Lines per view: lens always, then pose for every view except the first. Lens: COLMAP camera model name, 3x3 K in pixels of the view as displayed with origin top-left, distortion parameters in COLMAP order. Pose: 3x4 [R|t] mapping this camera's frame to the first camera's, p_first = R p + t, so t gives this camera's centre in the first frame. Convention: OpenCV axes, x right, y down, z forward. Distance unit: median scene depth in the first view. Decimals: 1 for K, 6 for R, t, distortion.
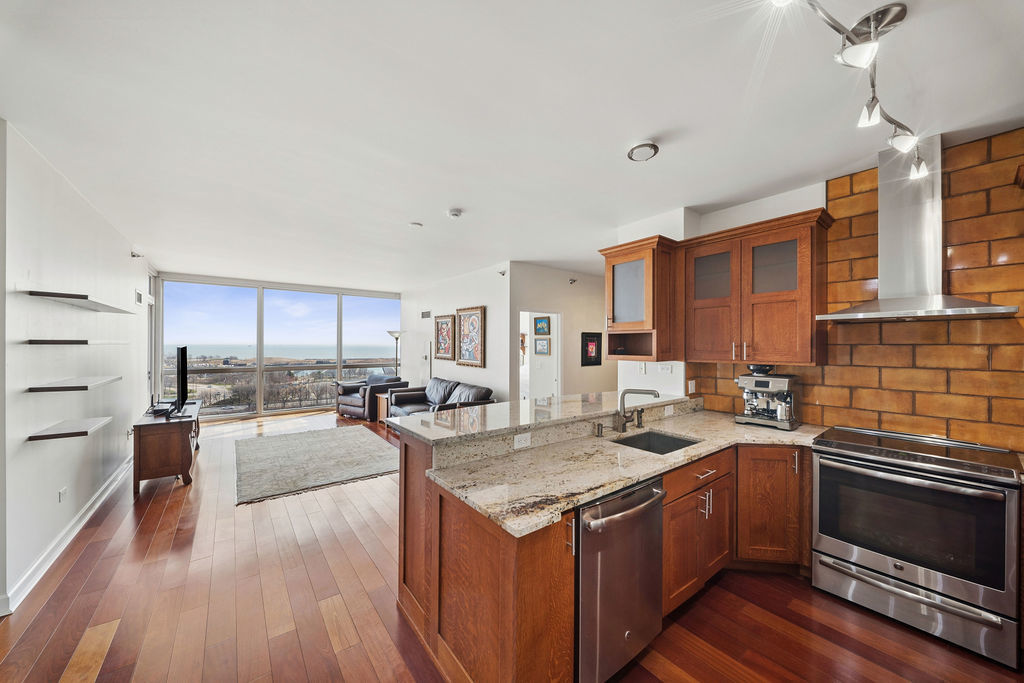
lens RADIAL K [[363.8, 0, 508.2], [0, 363.8, 347.1], [0, 0, 1]] dist [-0.004334, -0.001189]
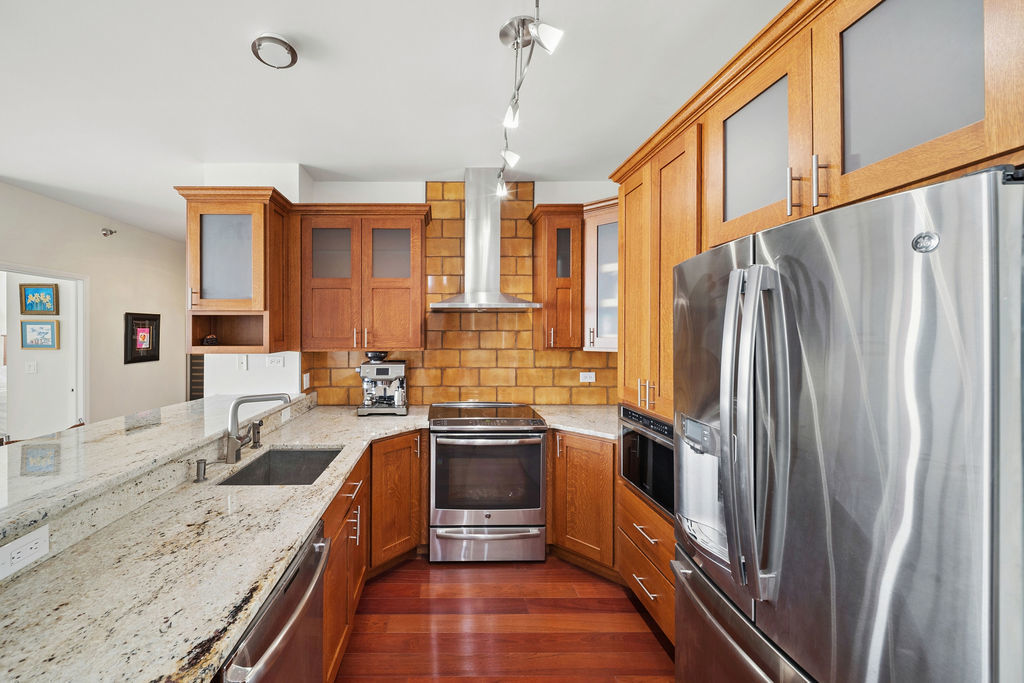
lens RADIAL K [[363.8, 0, 416.0], [0, 363.8, 332.3], [0, 0, 1]] dist [-0.004334, -0.001189]
pose [[0.595179, -0.001812, 0.803591, -0.018769], [0.006969, 0.999971, -0.002907, 0.000403], [-0.803563, 0.007330, 0.595175, 0.273513]]
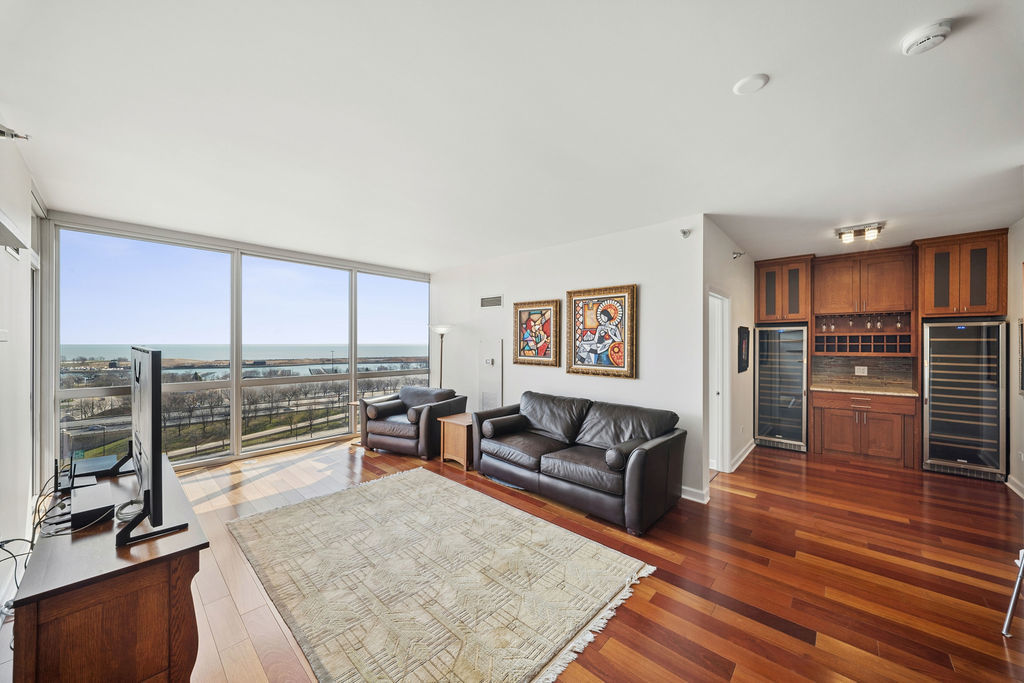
lens RADIAL K [[363.8, 0, 505.2], [0, 363.8, 345.6], [0, 0, 1]] dist [-0.004334, -0.001189]
pose [[0.986067, -0.002226, 0.166333, -0.717049], [0.002513, 0.999996, -0.001512, -0.003762], [-0.166329, 0.001909, 0.986068, 0.666657]]
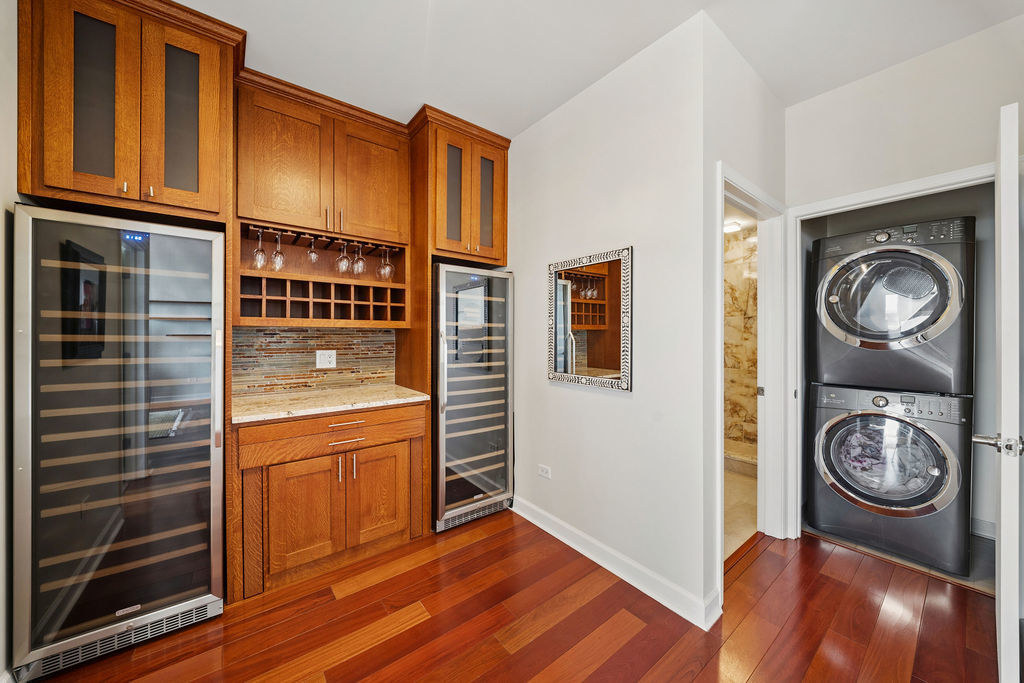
lens RADIAL K [[363.8, 0, 511.0], [0, 363.8, 335.3], [0, 0, 1]] dist [-0.004334, -0.001189]
pose [[-0.006788, 0.002668, 0.999973, 0.139615], [0.006210, 0.999977, -0.002626, 0.051654], [-0.999958, 0.006192, -0.006804, 1.436242]]
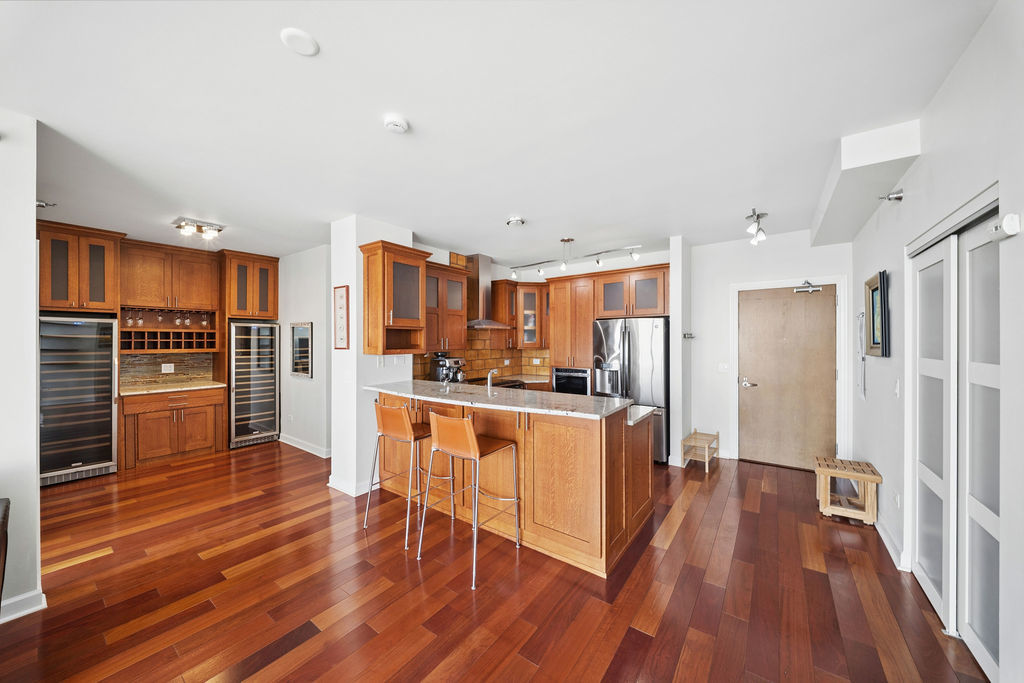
lens RADIAL K [[363.8, 0, 510.0], [0, 363.8, 338.9], [0, 0, 1]] dist [-0.004334, -0.001189]
pose [[-0.282423, 0.003364, 0.959284, -0.785190], [0.006876, 0.999975, -0.001482, -0.003504], [-0.959265, 0.006177, -0.282439, 0.959318]]
